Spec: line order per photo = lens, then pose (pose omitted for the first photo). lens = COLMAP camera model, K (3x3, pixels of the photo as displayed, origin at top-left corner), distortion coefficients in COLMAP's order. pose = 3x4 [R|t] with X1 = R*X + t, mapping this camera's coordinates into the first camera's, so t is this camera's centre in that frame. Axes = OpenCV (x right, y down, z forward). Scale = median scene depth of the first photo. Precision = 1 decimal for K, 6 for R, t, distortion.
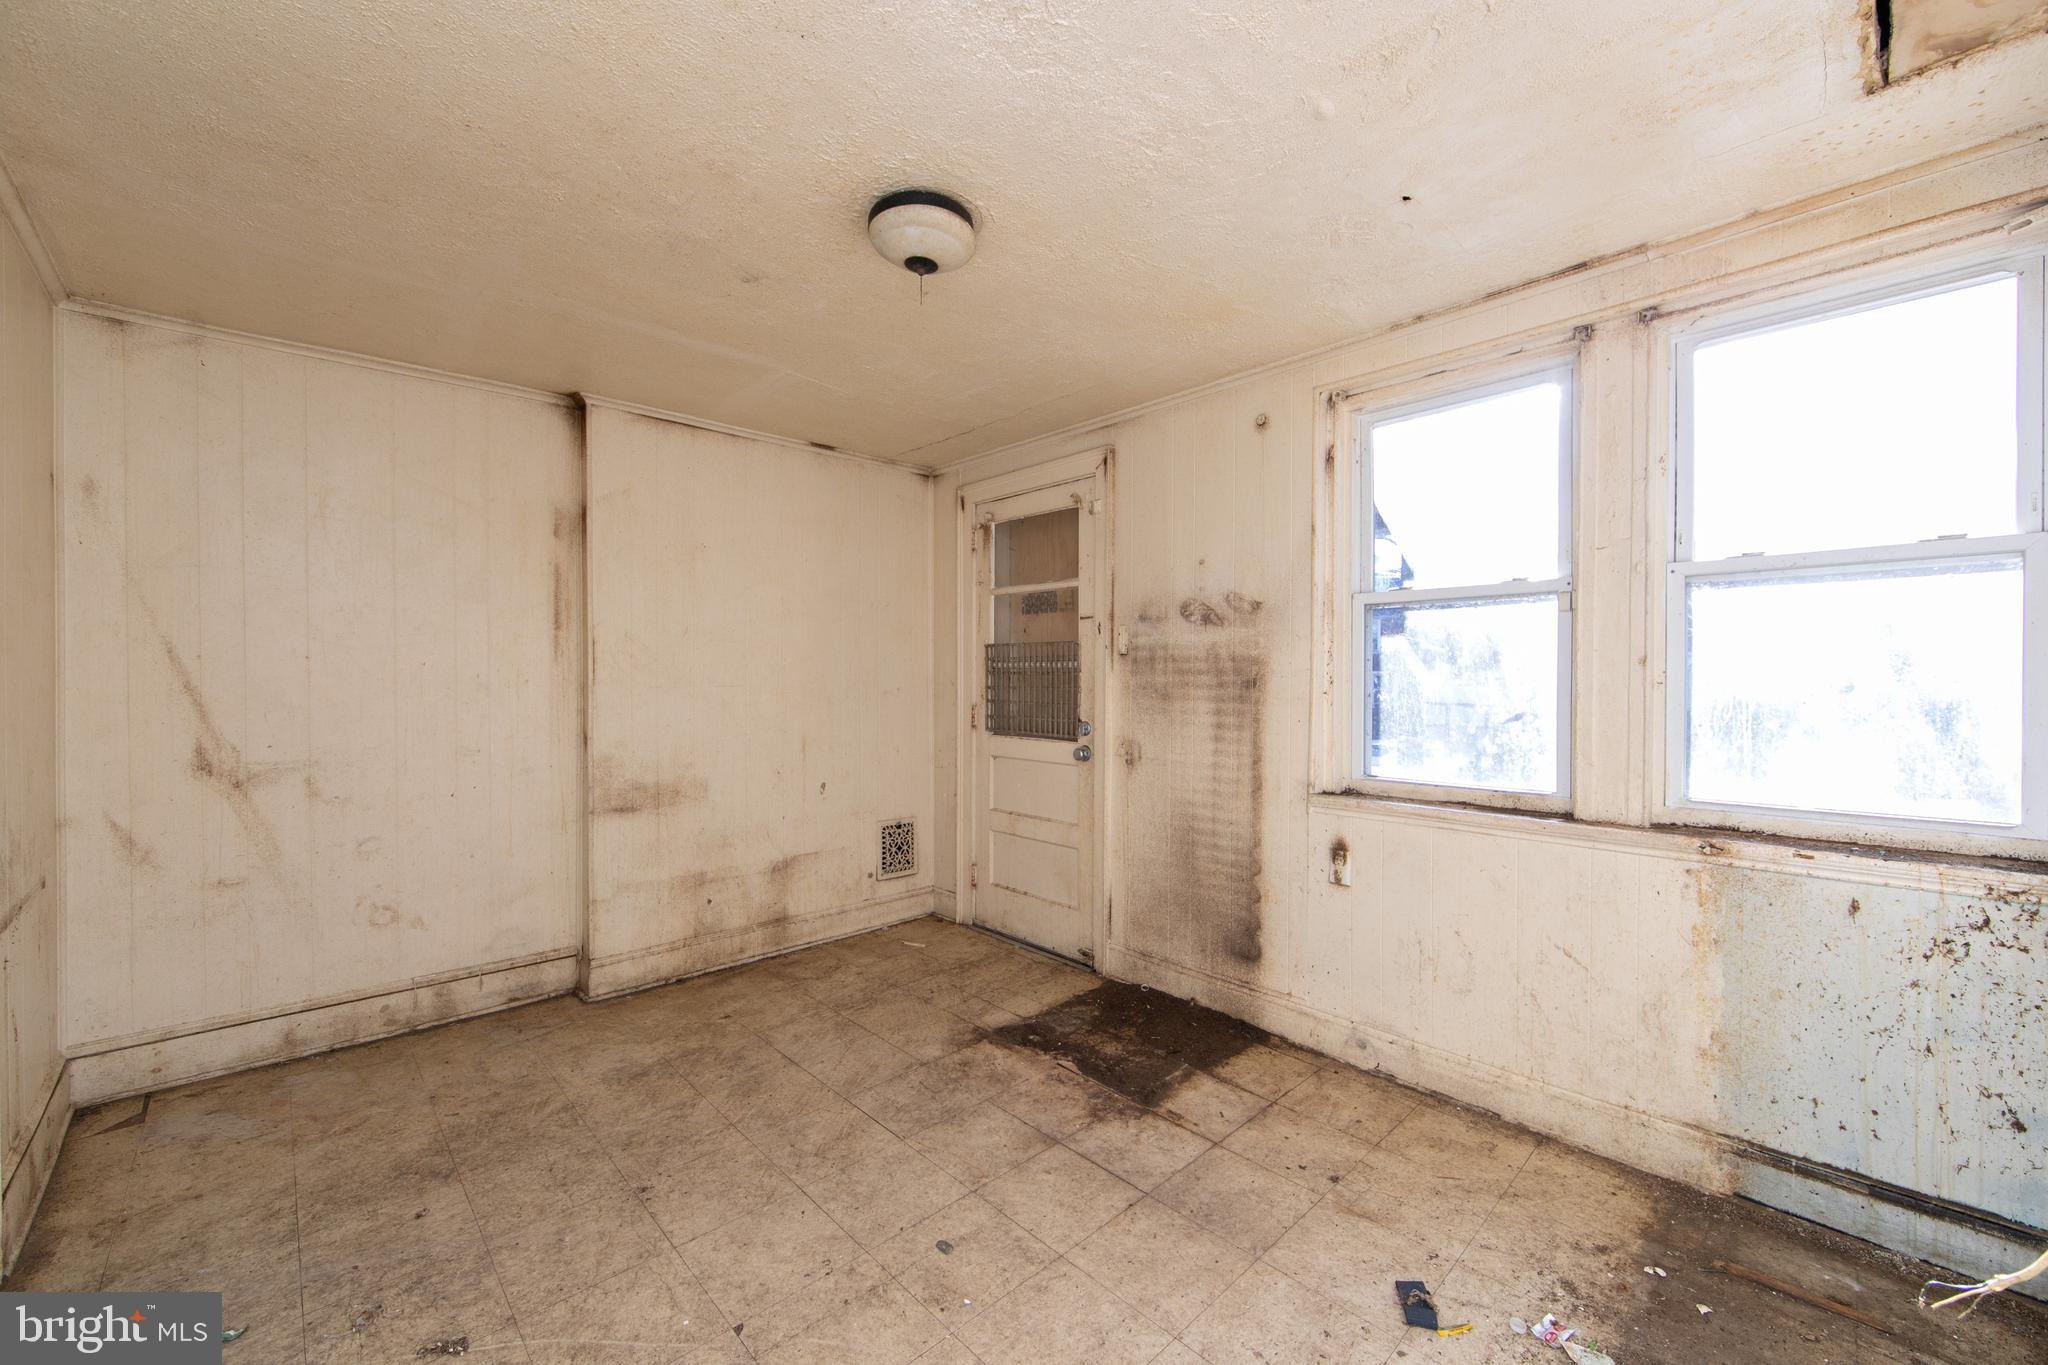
lens RADIAL K [[803.4, 0, 1029.3], [0, 803.4, 683.4], [0, 0, 1]] dist [-0.002894, -0.000241]
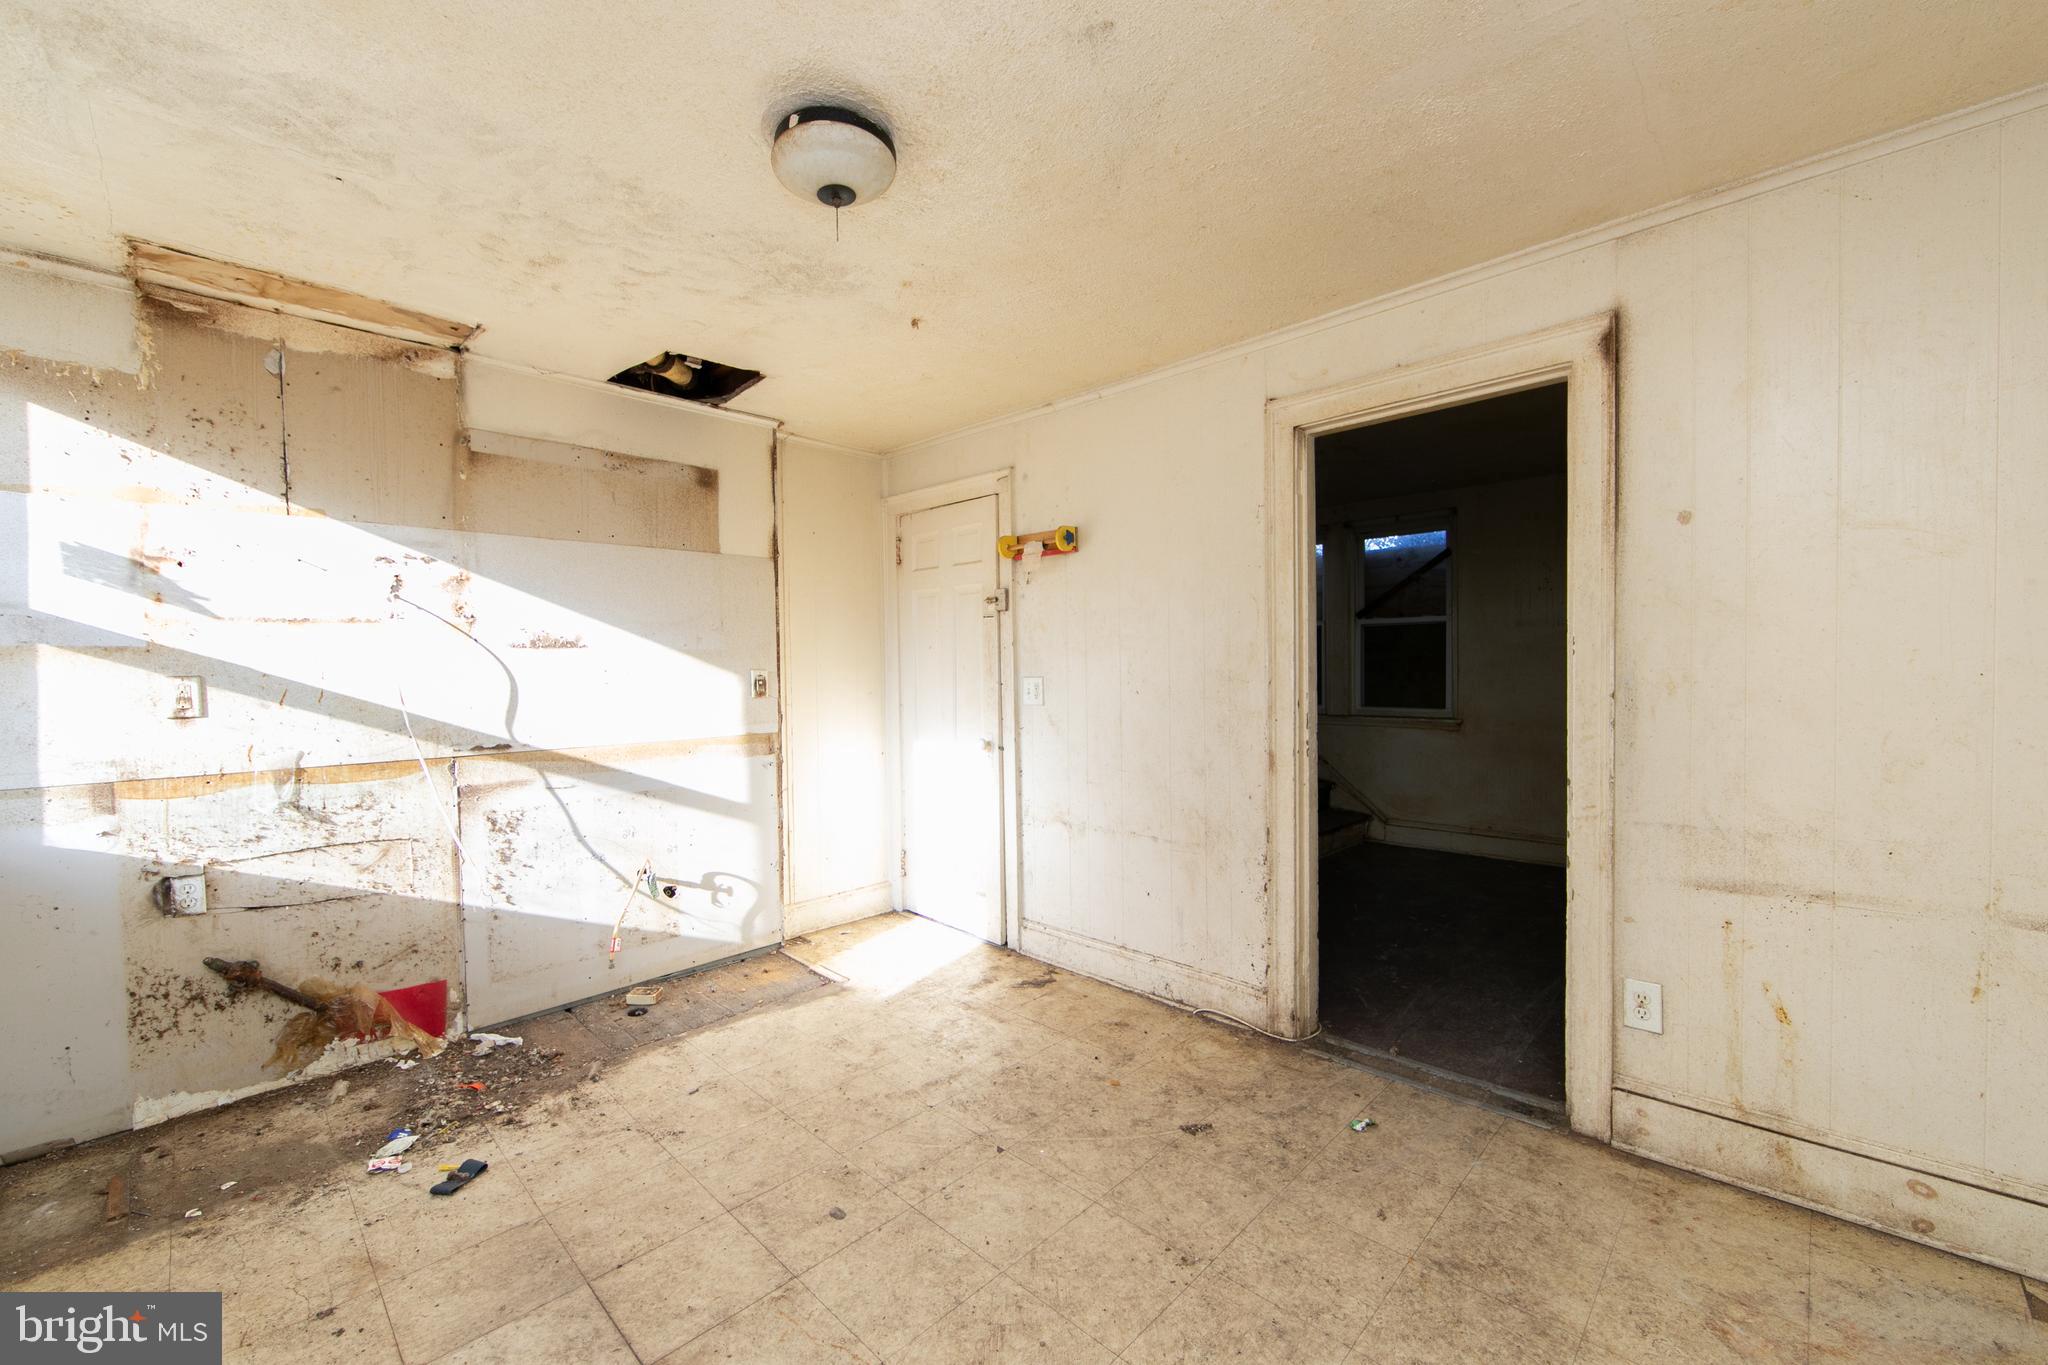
lens RADIAL K [[818.6, 0, 1029.5], [0, 818.6, 683.4], [0, 0, 1]] dist [-0.002506, -0.000389]
pose [[-0.998981, 0.015121, -0.042517, -0.198622], [0.014019, 0.999561, 0.026110, -0.005979], [0.042893, 0.025487, -0.998755, 1.276747]]
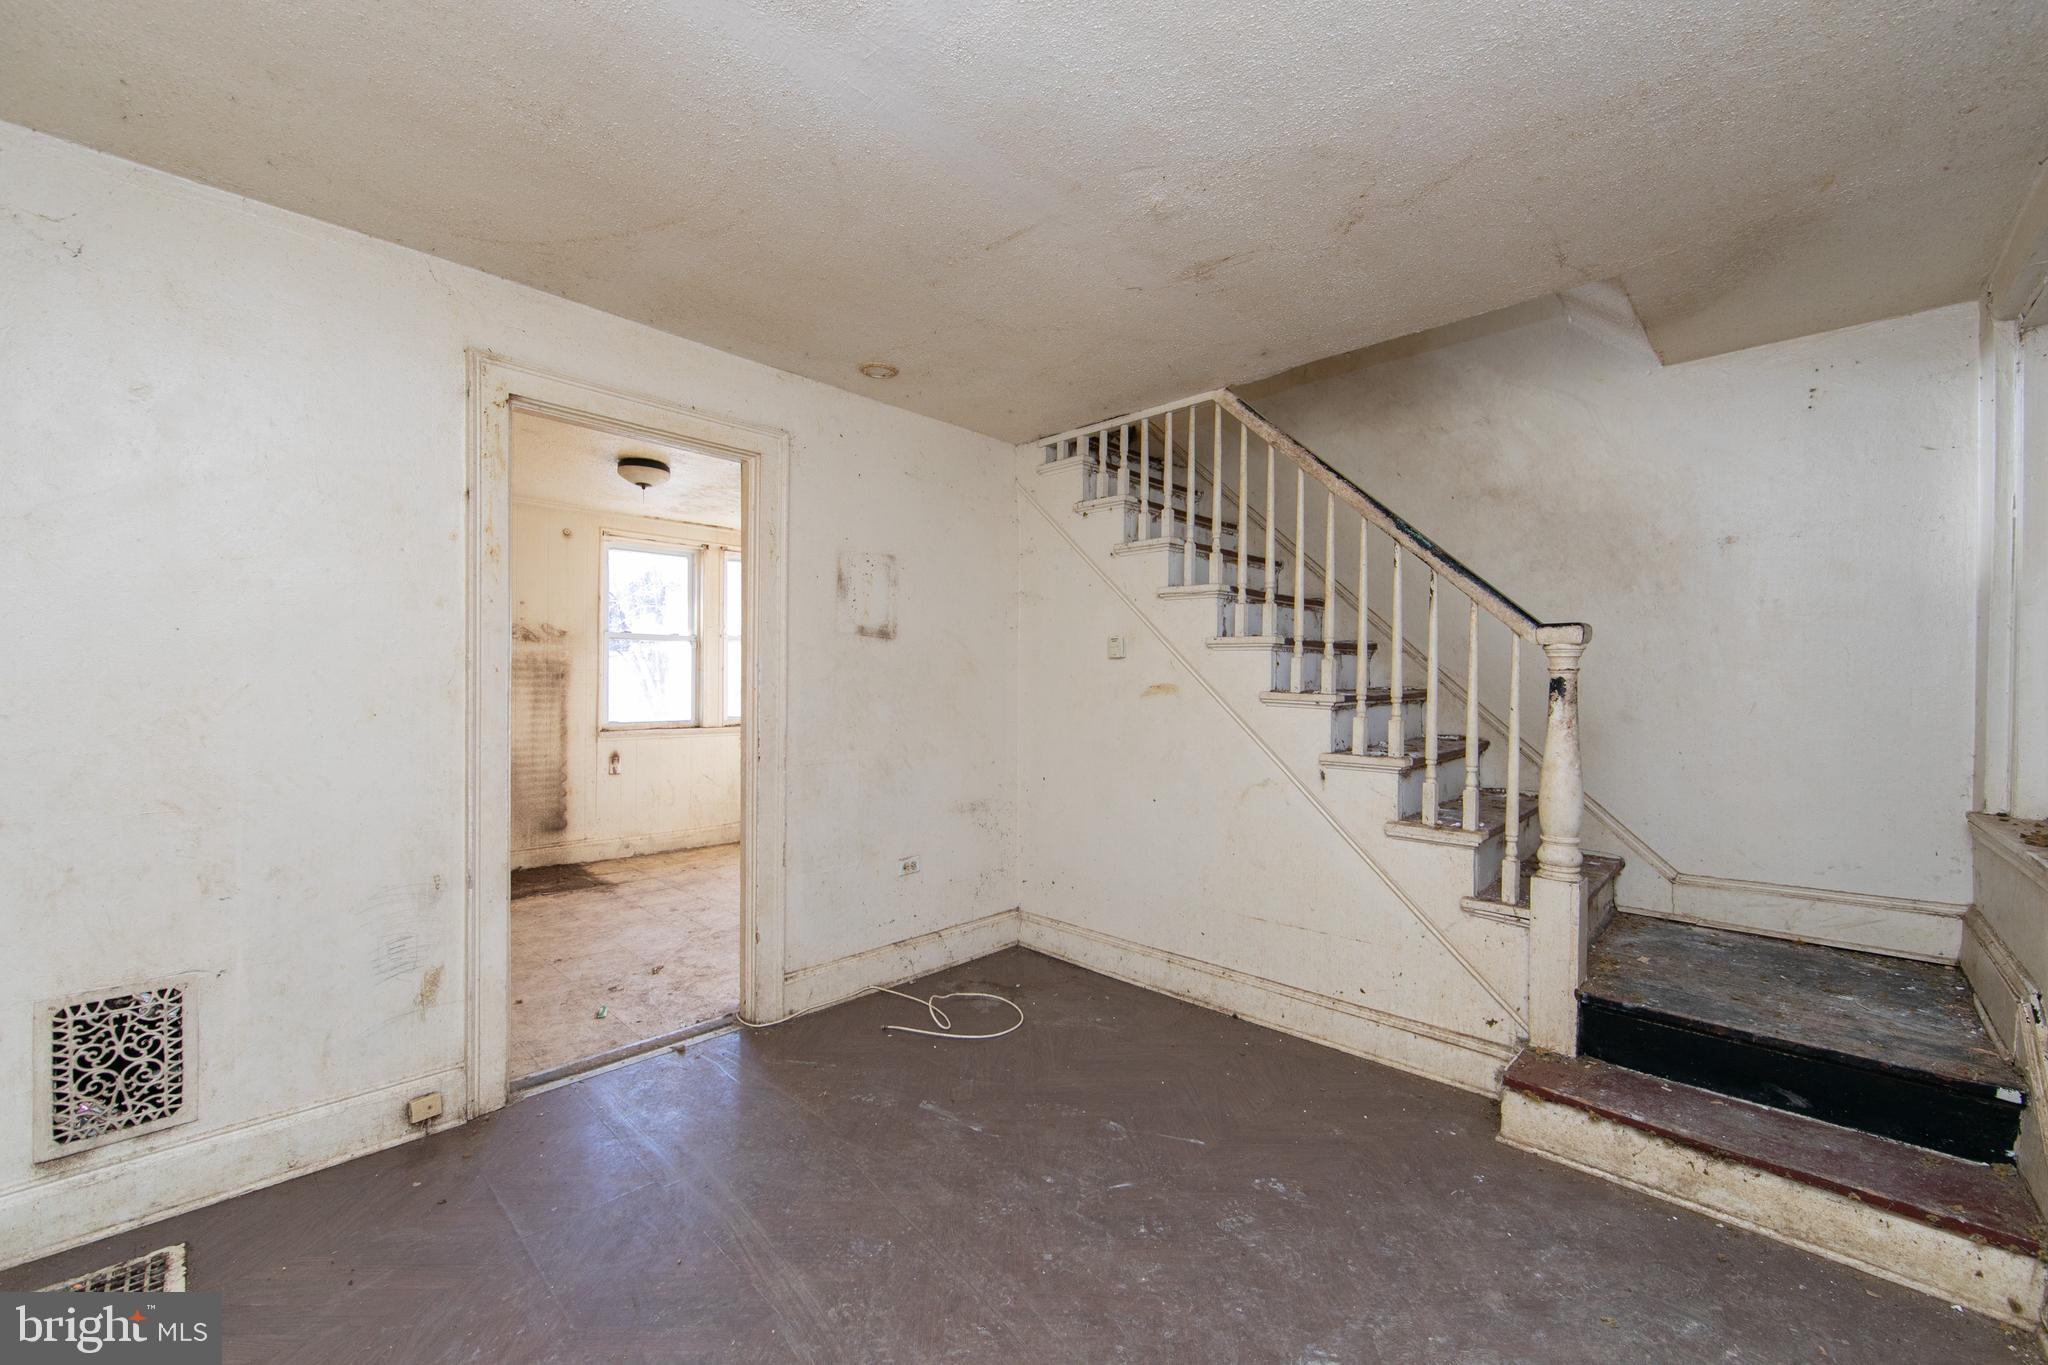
lens RADIAL K [[803.4, 0, 1029.3], [0, 803.4, 683.4], [0, 0, 1]] dist [-0.002894, -0.000241]
pose [[-0.045882, -0.004012, 0.998939, -1.584152], [-0.001155, 0.999991, 0.003963, 0.008592], [-0.998946, -0.000972, -0.045886, 0.031271]]
